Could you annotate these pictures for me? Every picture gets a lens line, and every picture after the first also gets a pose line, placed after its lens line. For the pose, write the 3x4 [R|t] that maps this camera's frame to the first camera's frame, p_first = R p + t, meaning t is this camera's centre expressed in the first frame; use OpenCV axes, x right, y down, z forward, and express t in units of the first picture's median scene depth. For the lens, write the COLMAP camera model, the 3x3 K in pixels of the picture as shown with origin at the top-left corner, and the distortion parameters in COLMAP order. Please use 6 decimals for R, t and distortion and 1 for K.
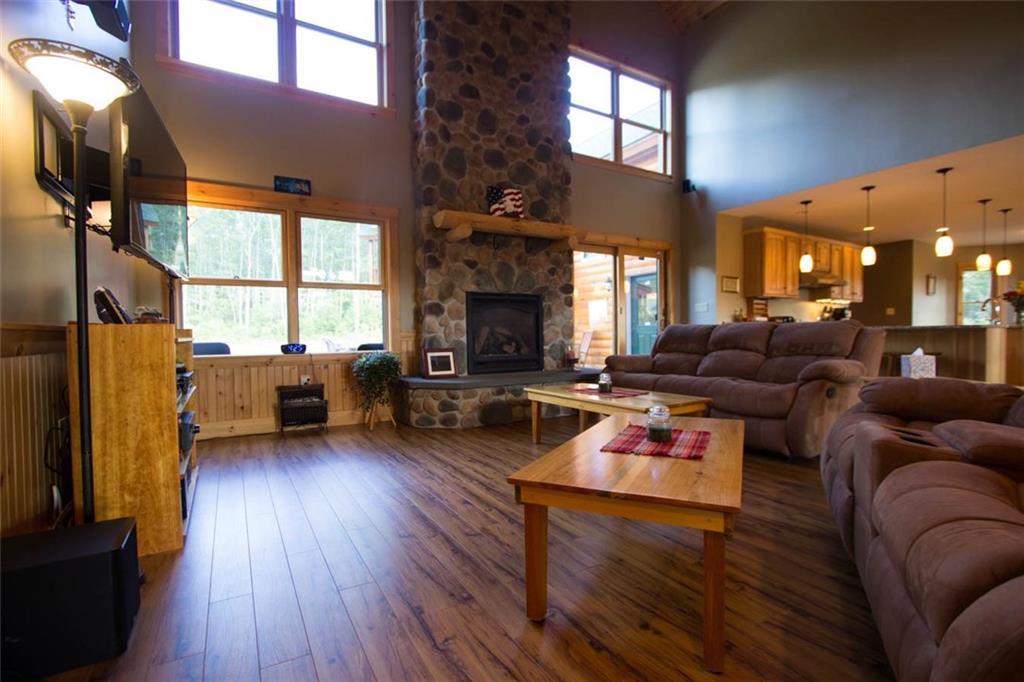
lens RADIAL K [[470.7, 0, 515.0], [0, 470.7, 345.2], [0, 0, 1]] dist [-0.005262, -0.000427]
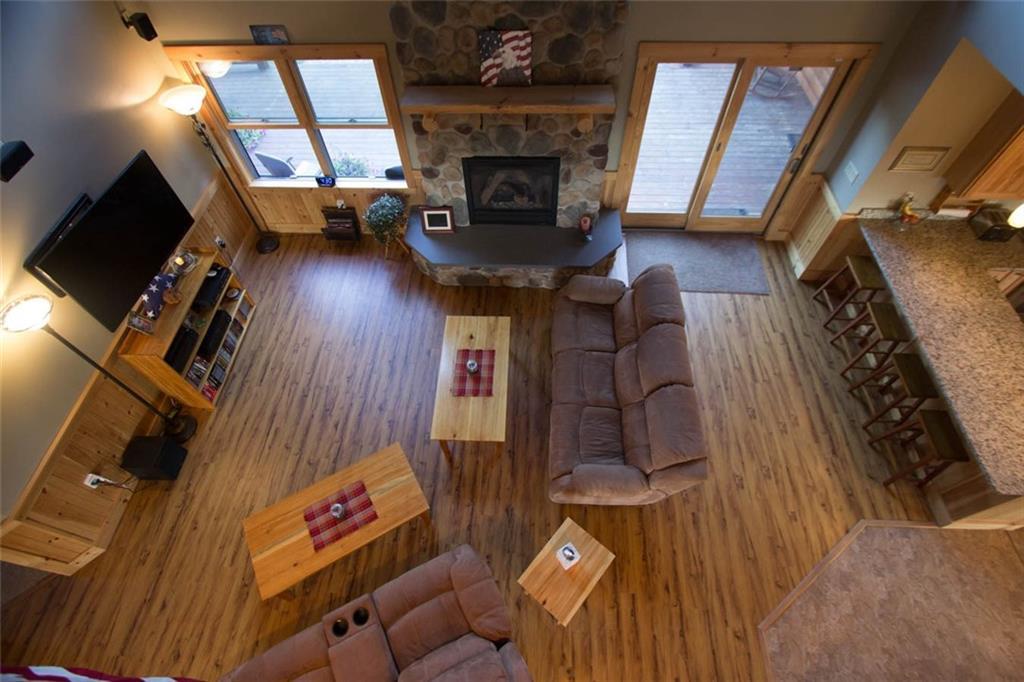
lens RADIAL K [[470.7, 0, 506.0], [0, 470.7, 346.8], [0, 0, 1]] dist [-0.005262, -0.000427]
pose [[0.834363, 0.454579, -0.311763, 0.427969], [-0.006245, 0.573351, 0.819286, -0.654987], [0.551180, -0.681635, 0.481222, 0.339804]]
